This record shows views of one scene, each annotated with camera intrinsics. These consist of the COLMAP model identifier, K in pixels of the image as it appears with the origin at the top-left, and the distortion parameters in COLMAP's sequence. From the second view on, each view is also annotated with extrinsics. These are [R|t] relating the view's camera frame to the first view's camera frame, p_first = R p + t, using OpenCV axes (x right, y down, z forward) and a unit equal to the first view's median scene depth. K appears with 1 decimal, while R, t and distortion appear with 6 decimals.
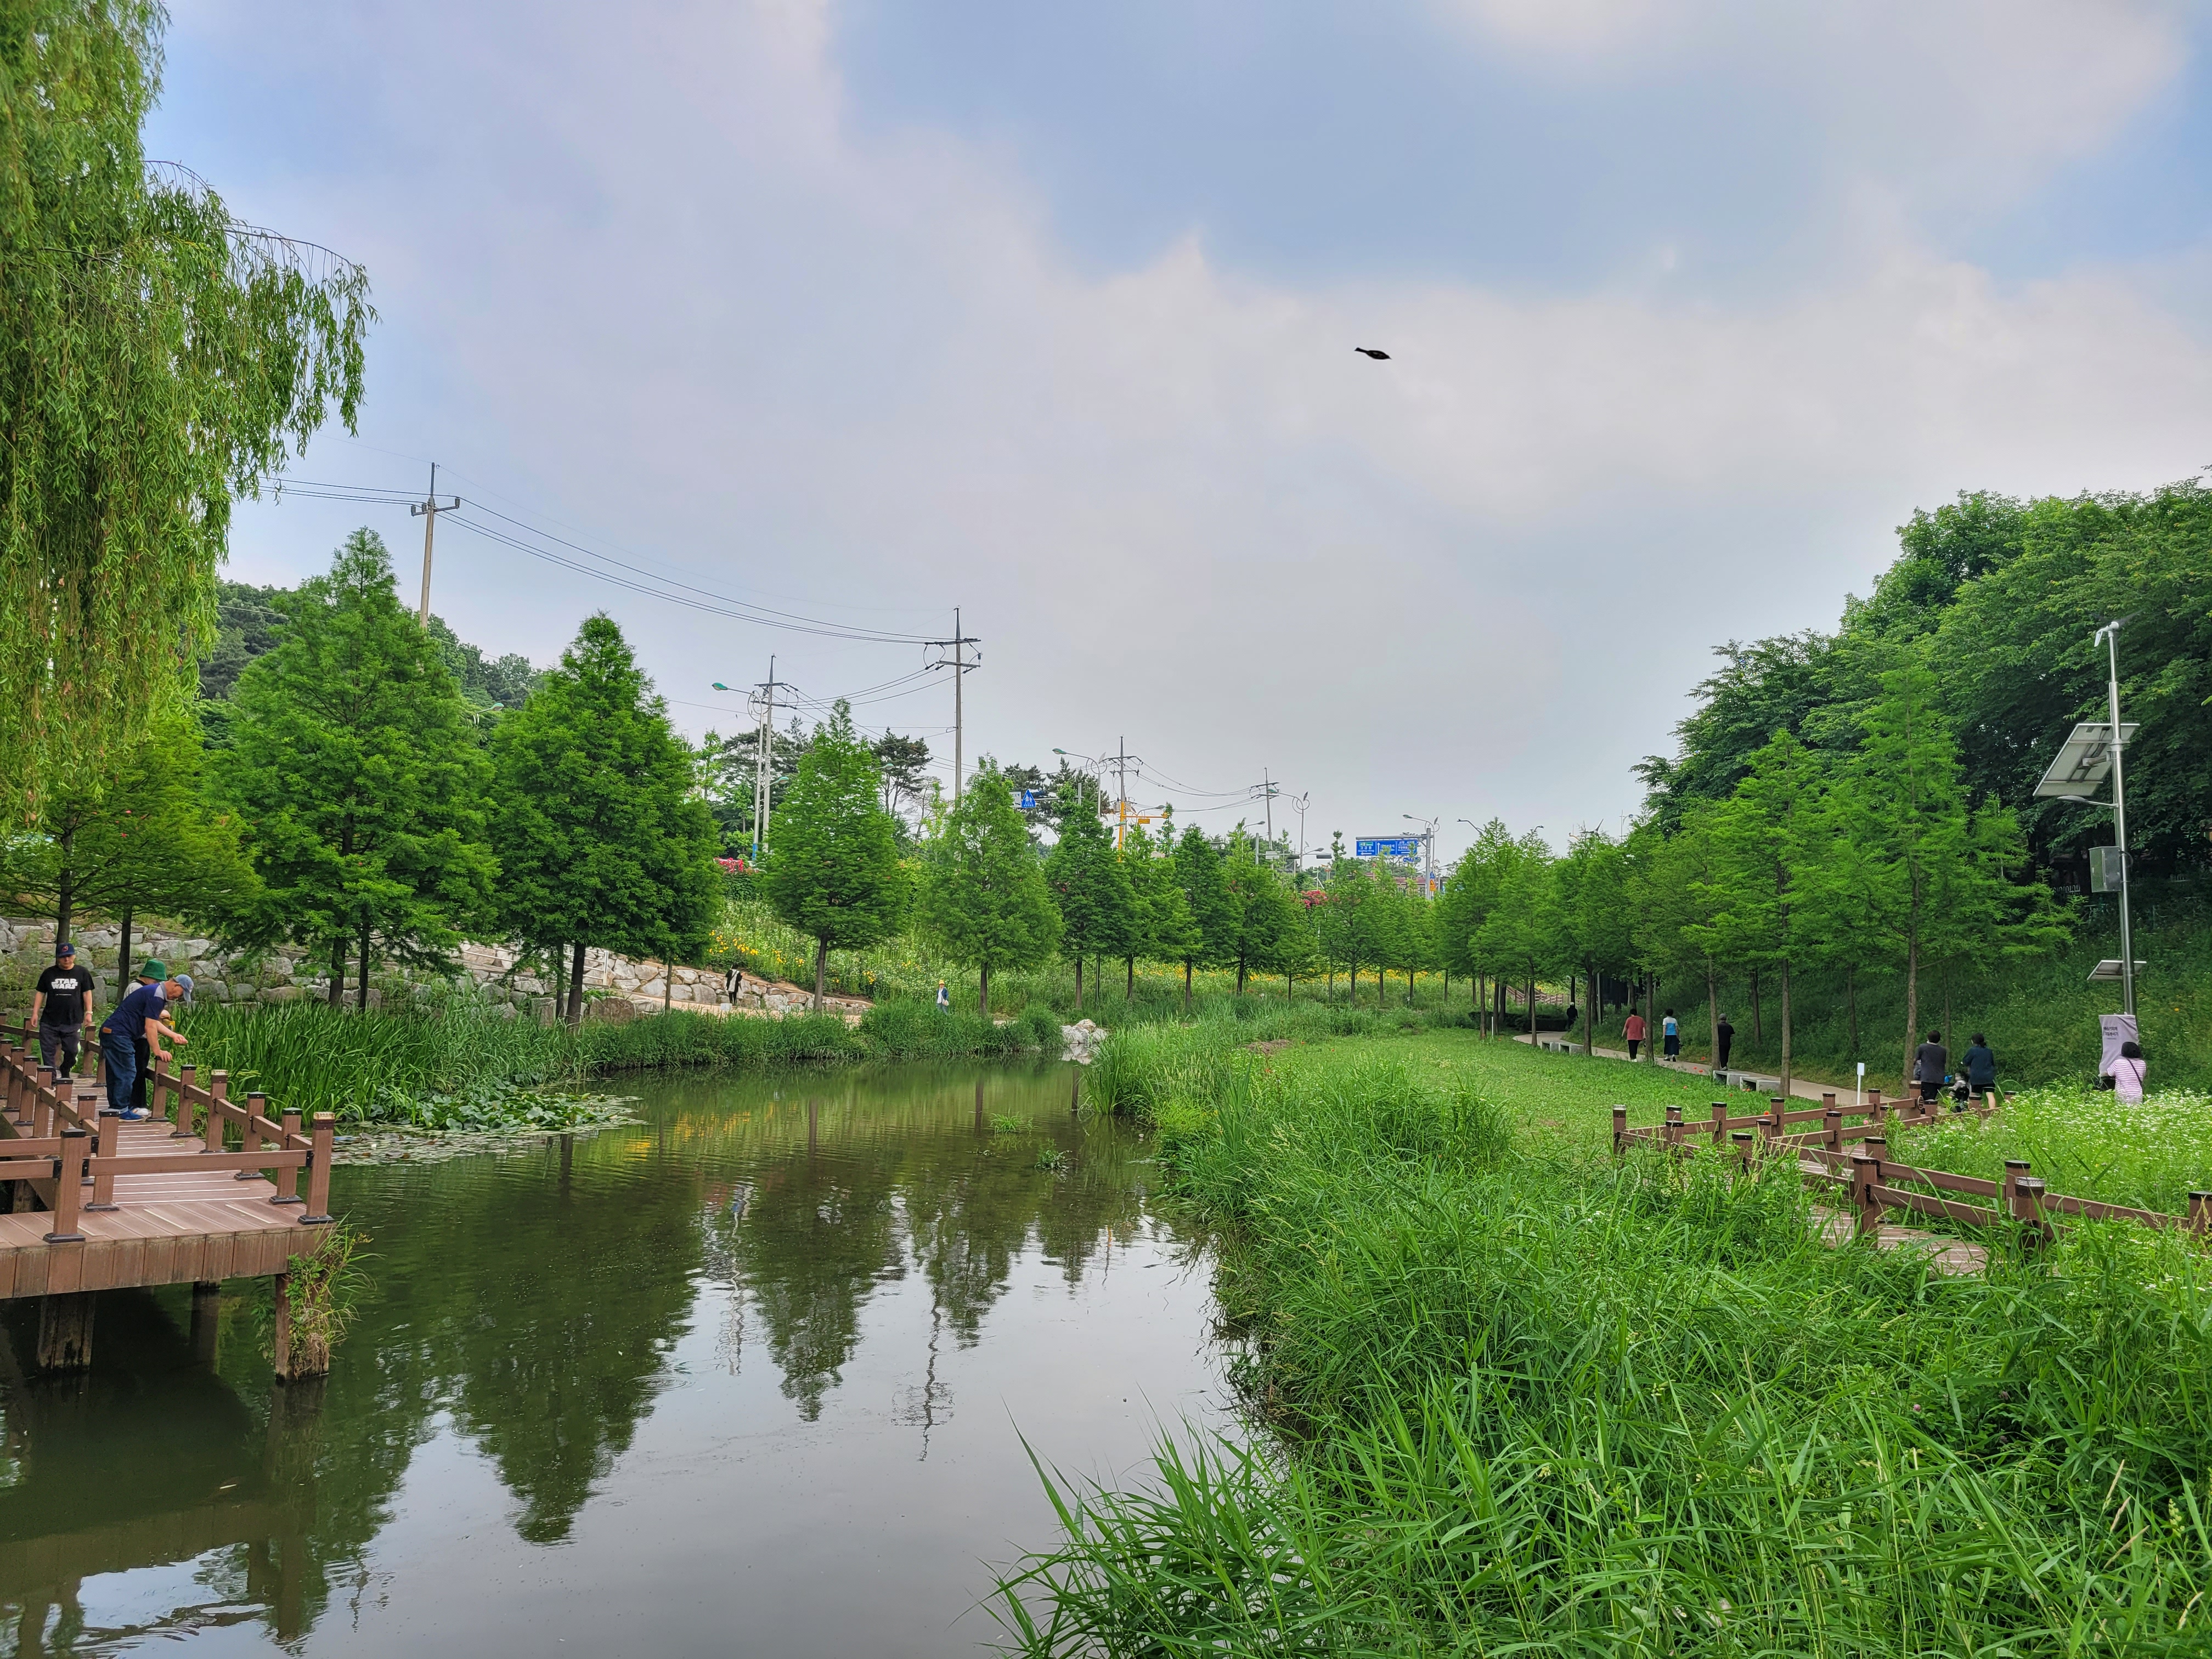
lens RADIAL K [[1649.2, 0, 1076.0], [0, 1649.2, 833.5], [0, 0, 1]] dist [0.055709, -0.040617]
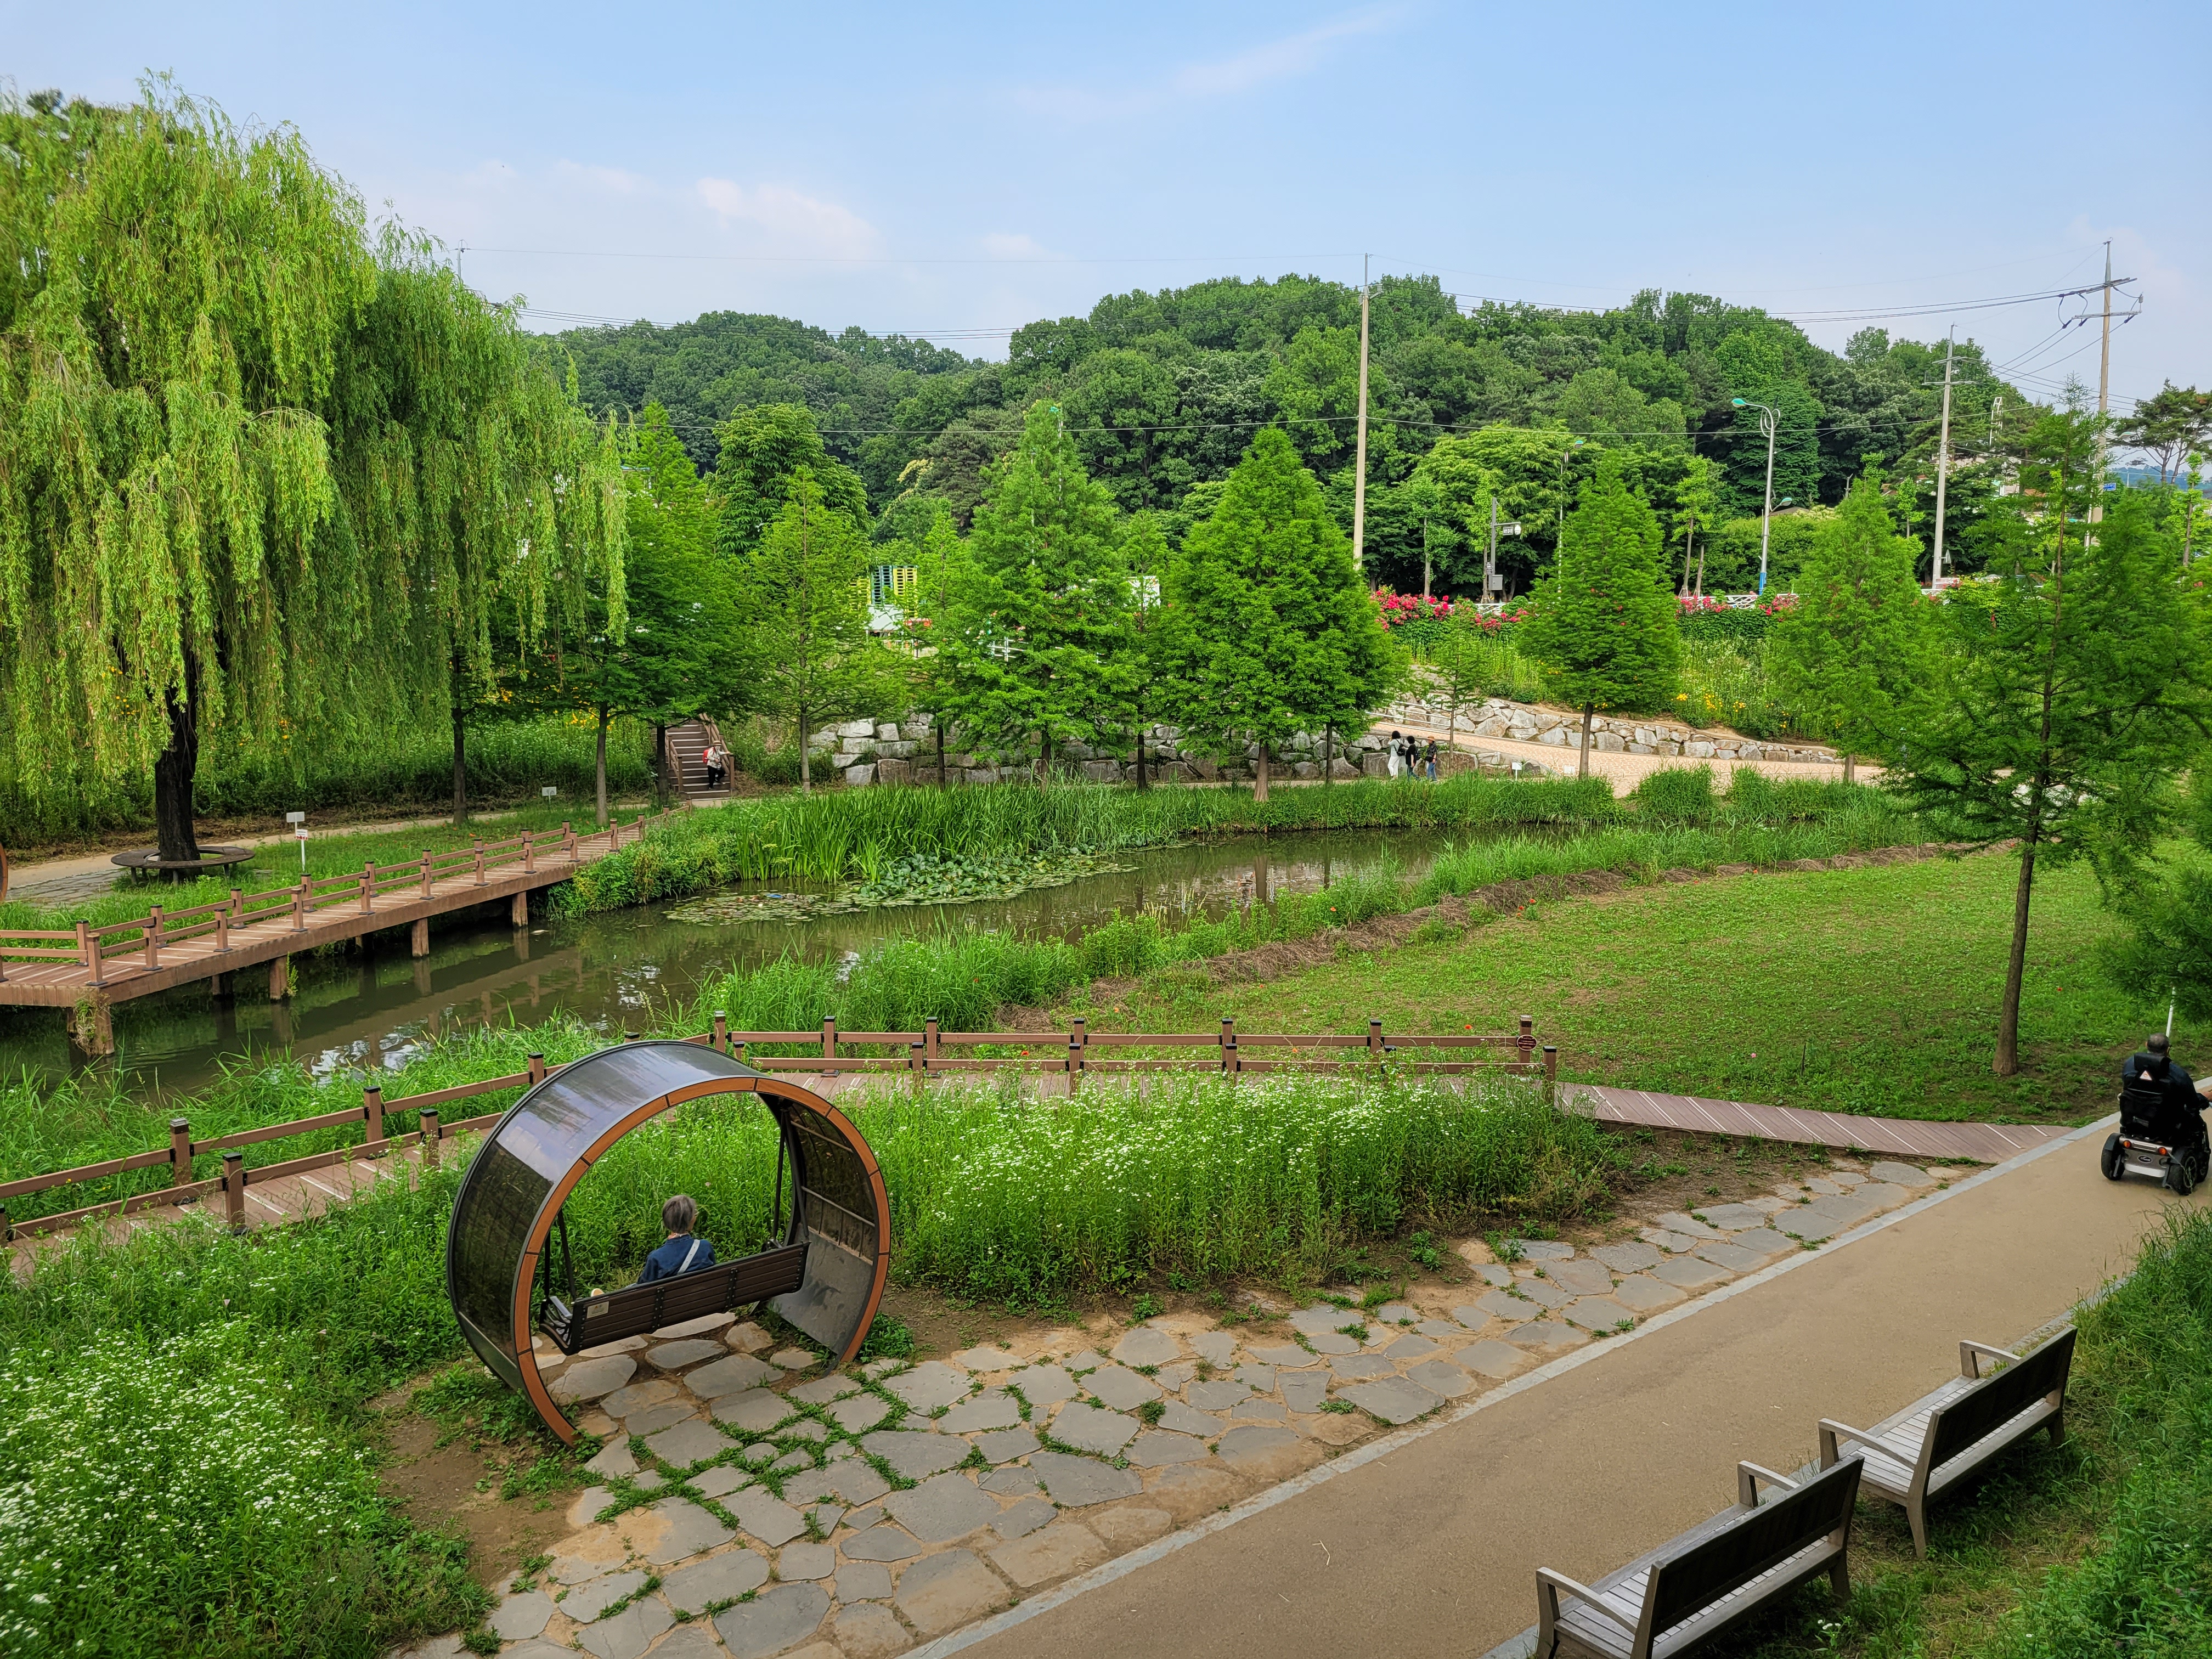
lens RADIAL K [[1649.2, 0, 1114.6], [0, 1649.2, 833.5], [0, 0, 1]] dist [0.055709, -0.040617]
pose [[0.657769, 0.063068, -0.750575, 0.411049], [0.082790, 0.984397, 0.155269, -0.036712], [0.748656, -0.164271, 0.642284, 0.133538]]
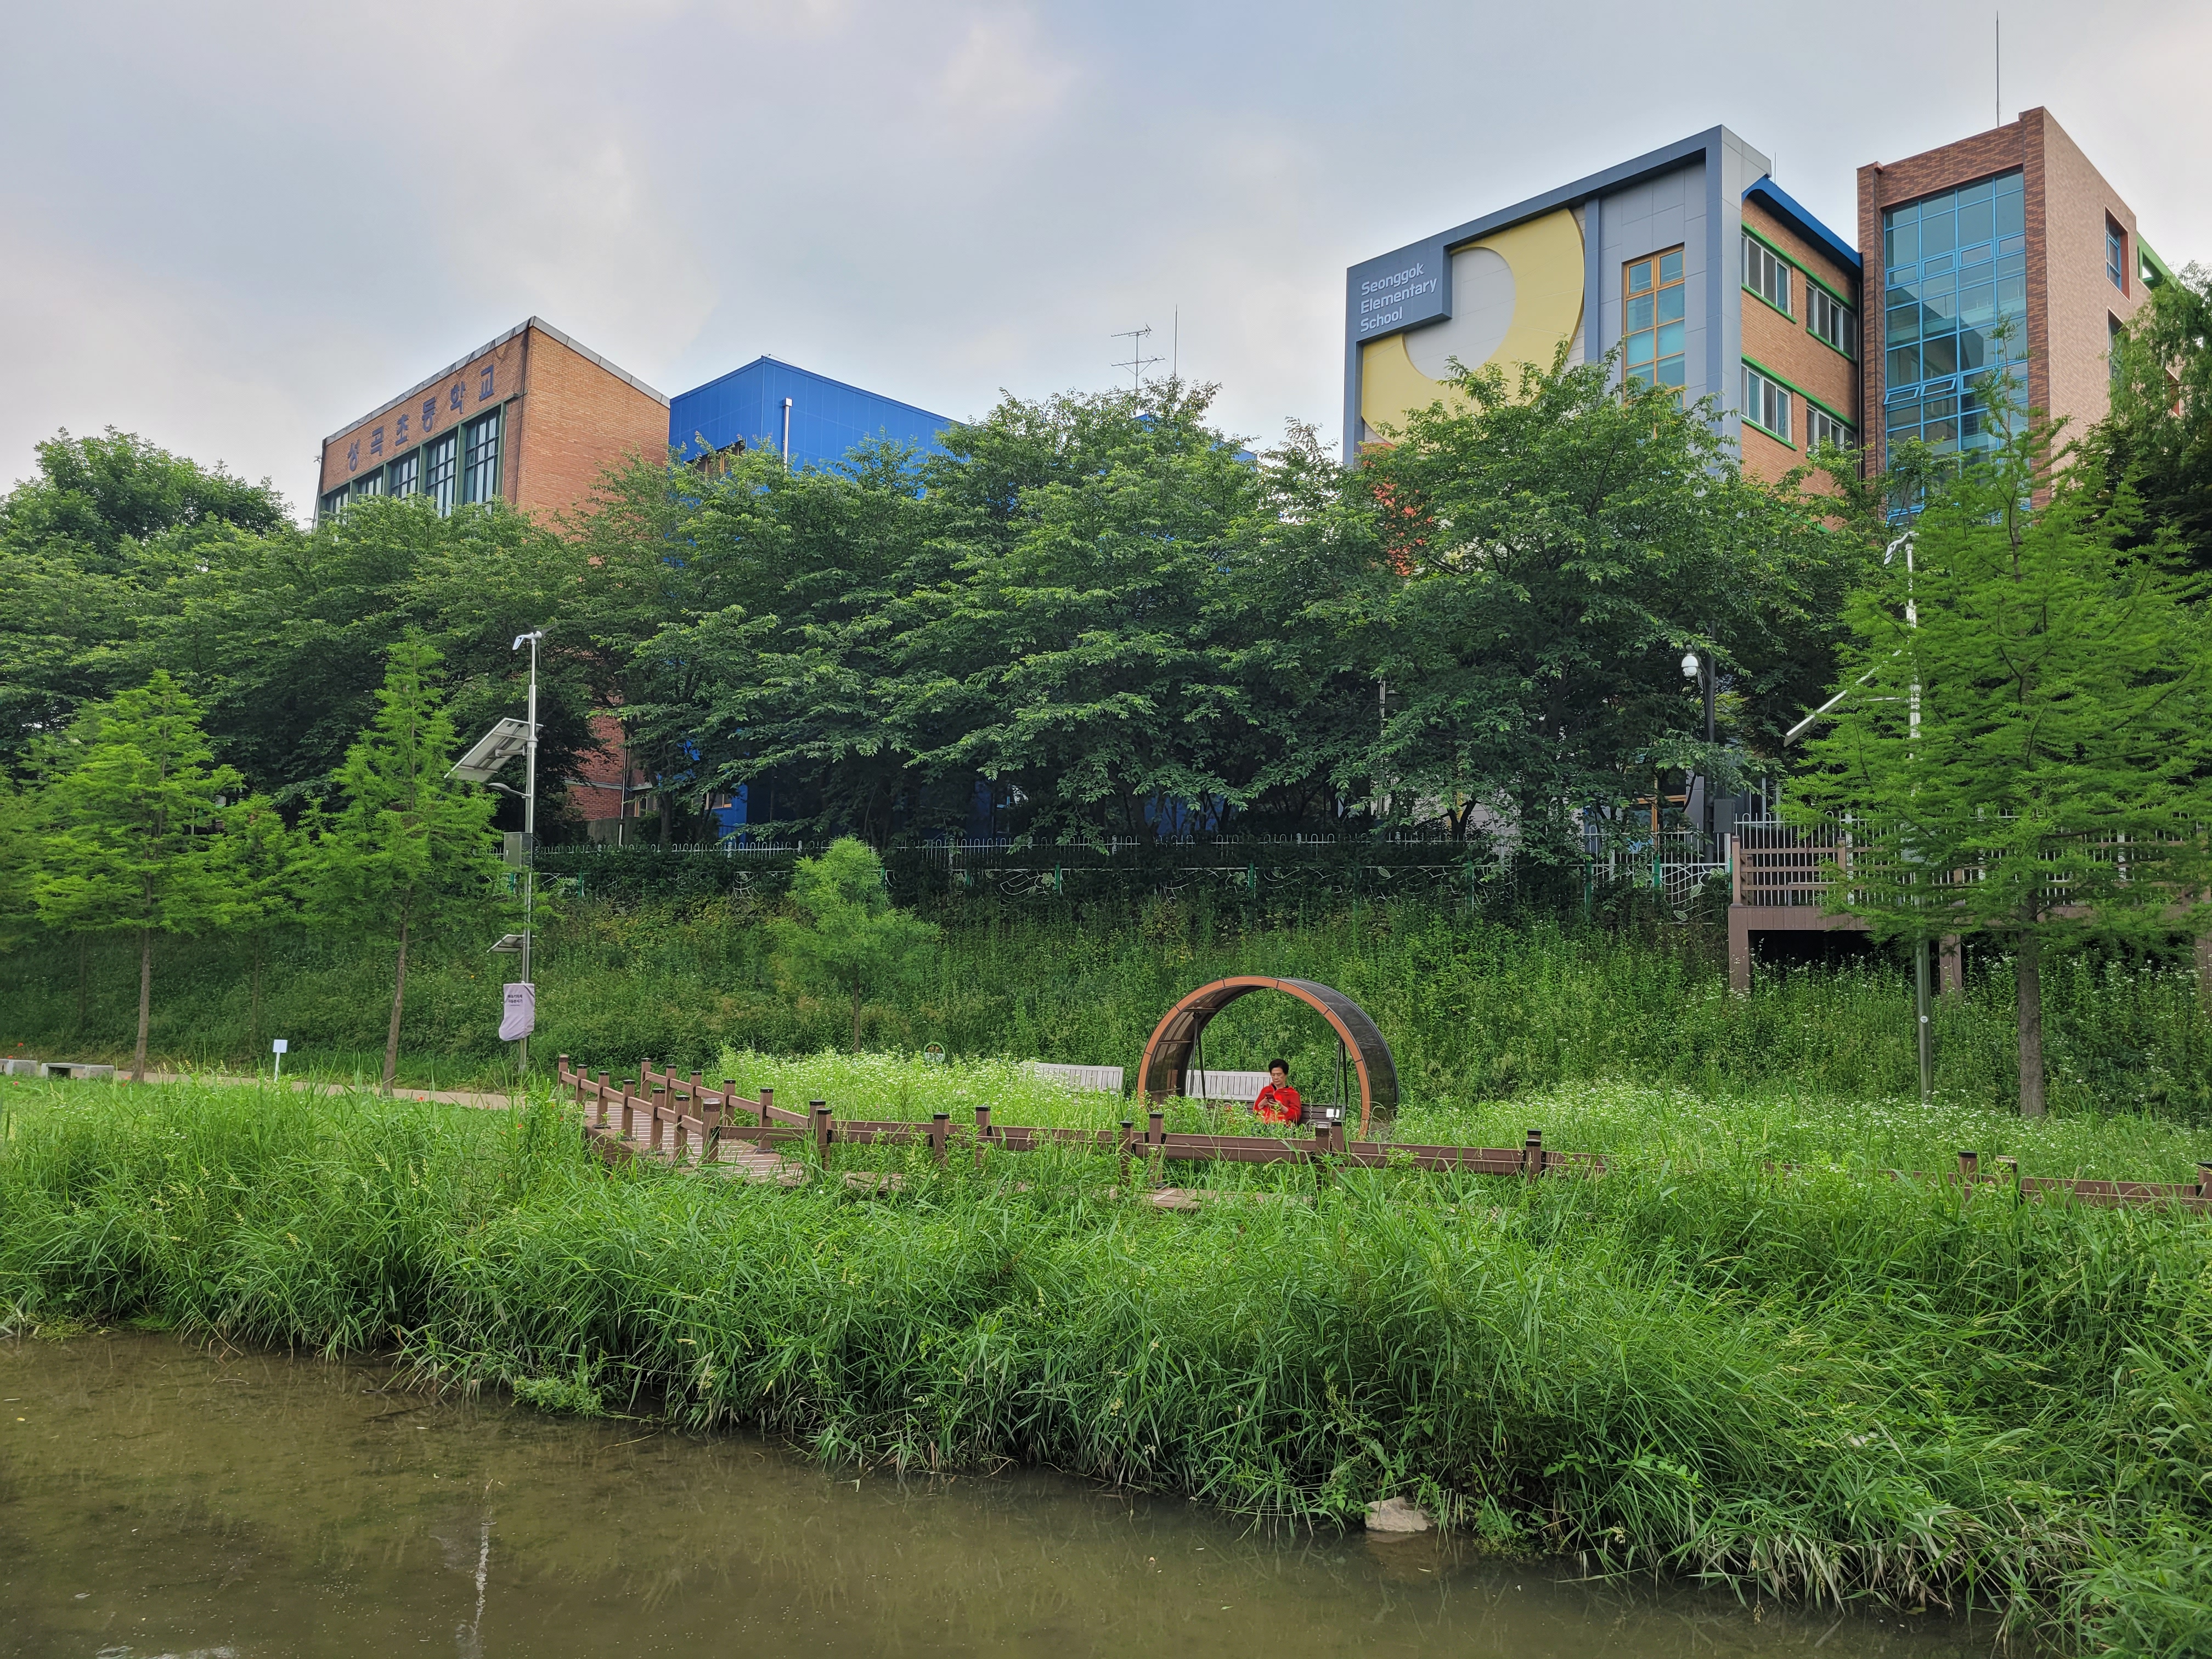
lens RADIAL K [[1649.2, 0, 1075.5], [0, 1649.2, 865.5], [0, 0, 1]] dist [0.055709, -0.040617]
pose [[0.378357, 0.048541, 0.924386, -0.142350], [-0.089891, 0.995831, -0.015500, 0.007571], [-0.921285, -0.077230, 0.381143, 0.136430]]
